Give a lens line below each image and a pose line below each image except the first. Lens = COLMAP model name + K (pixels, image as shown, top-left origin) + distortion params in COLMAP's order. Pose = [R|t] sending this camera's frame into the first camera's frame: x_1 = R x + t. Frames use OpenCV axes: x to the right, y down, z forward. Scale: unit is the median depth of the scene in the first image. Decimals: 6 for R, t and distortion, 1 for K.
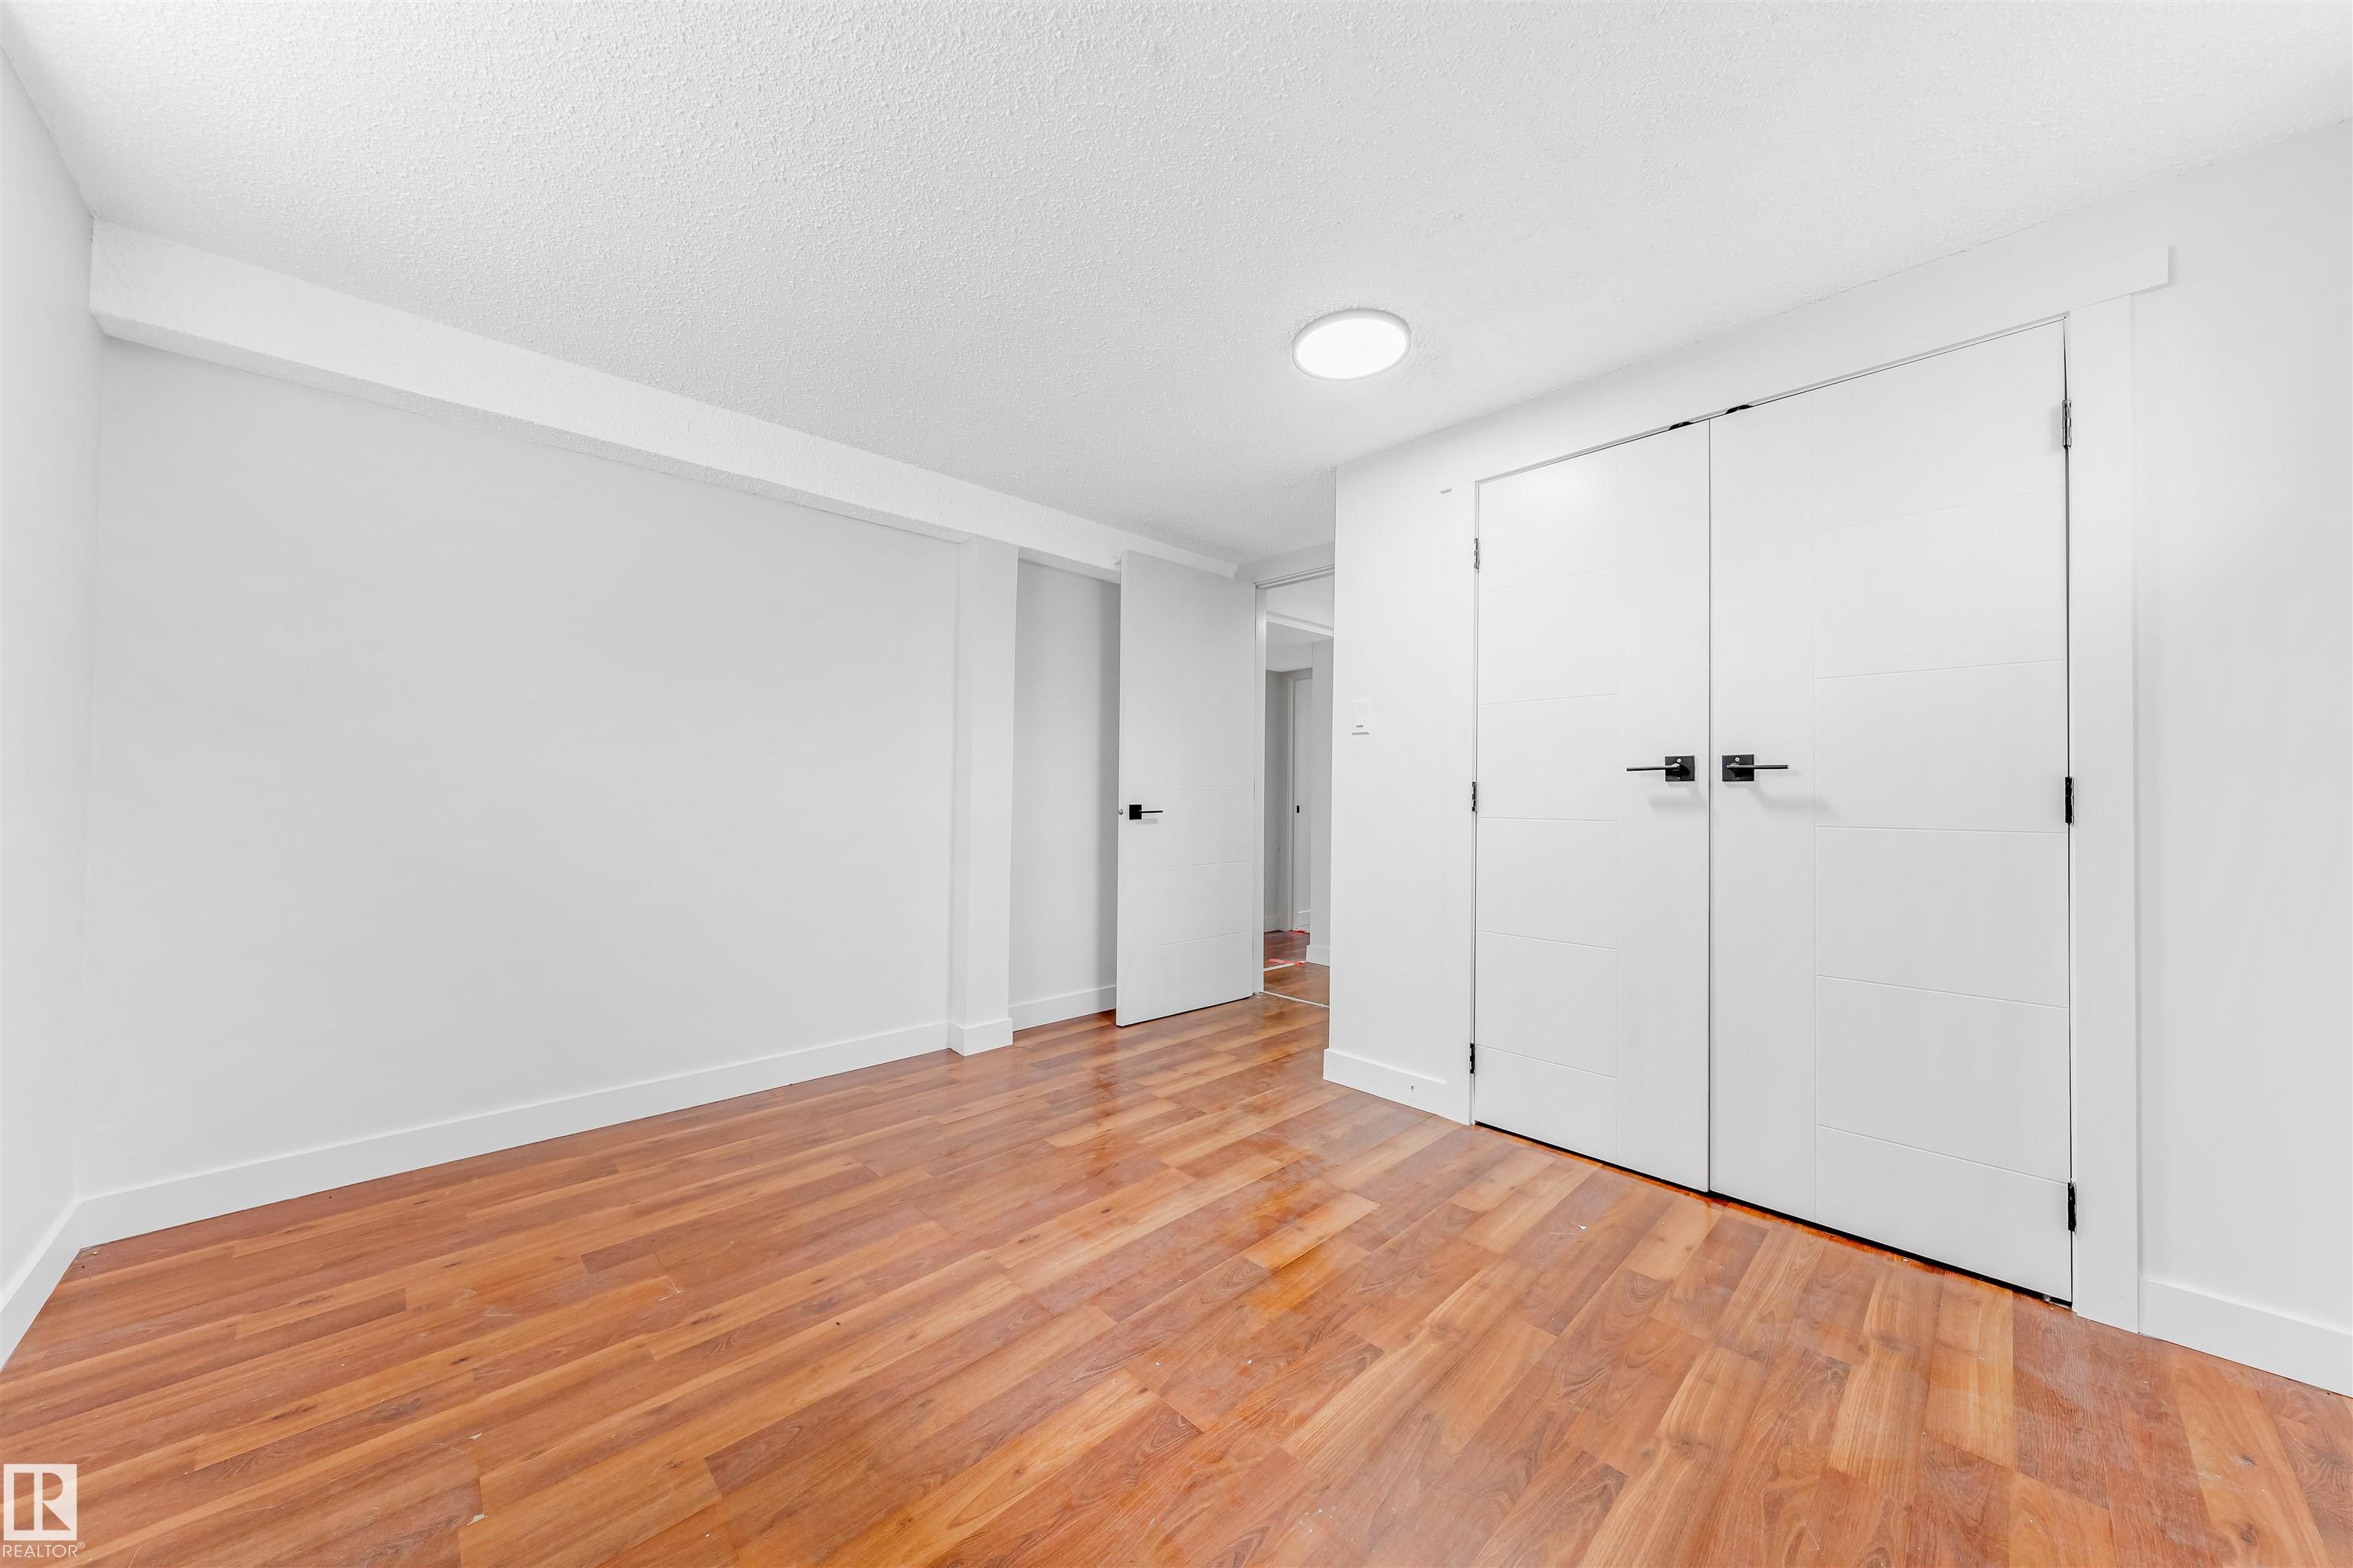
lens RADIAL K [[813.2, 0, 1172.9], [0, 813.2, 782.4], [0, 0, 1]] dist [-0.001816, 0.000045]
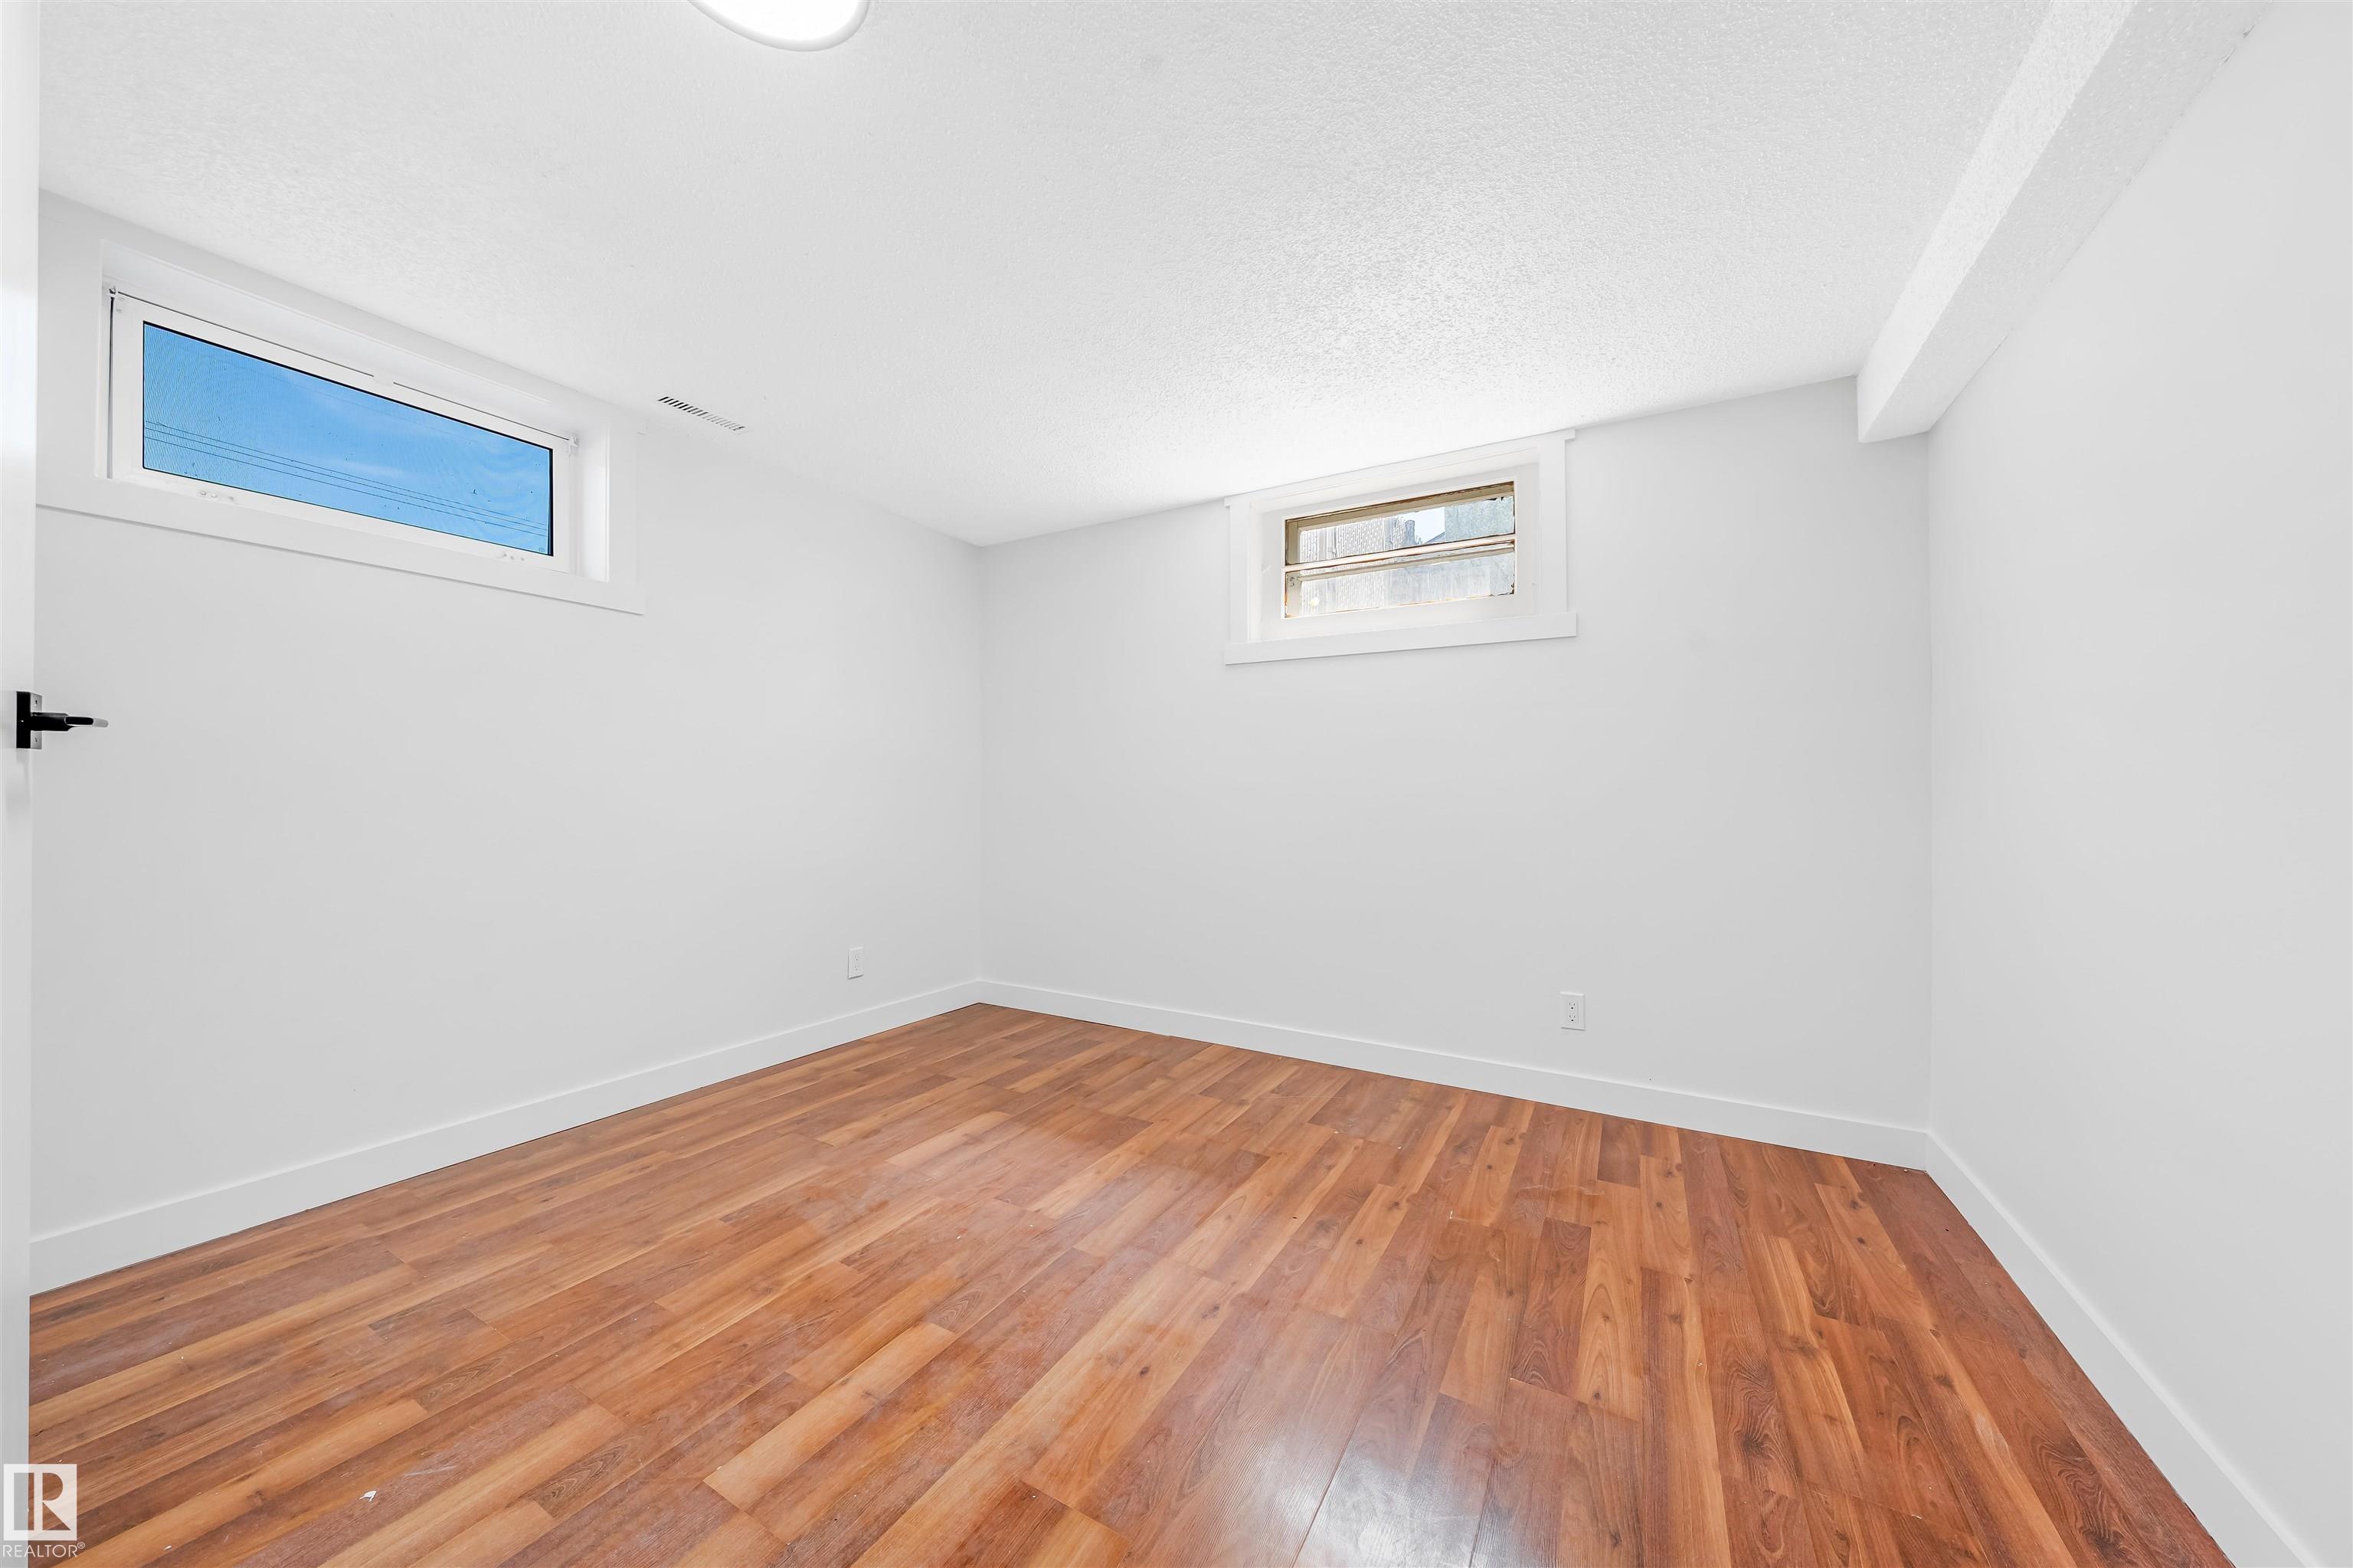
lens RADIAL K [[813.2, 0, 1173.9], [0, 813.2, 786.5], [0, 0, 1]] dist [-0.001816, 0.000045]
pose [[-0.958679, -0.015486, -0.284067, 0.122041], [-0.009168, 0.999681, -0.023554, 0.030275], [0.284341, -0.019977, -0.958515, 1.979687]]
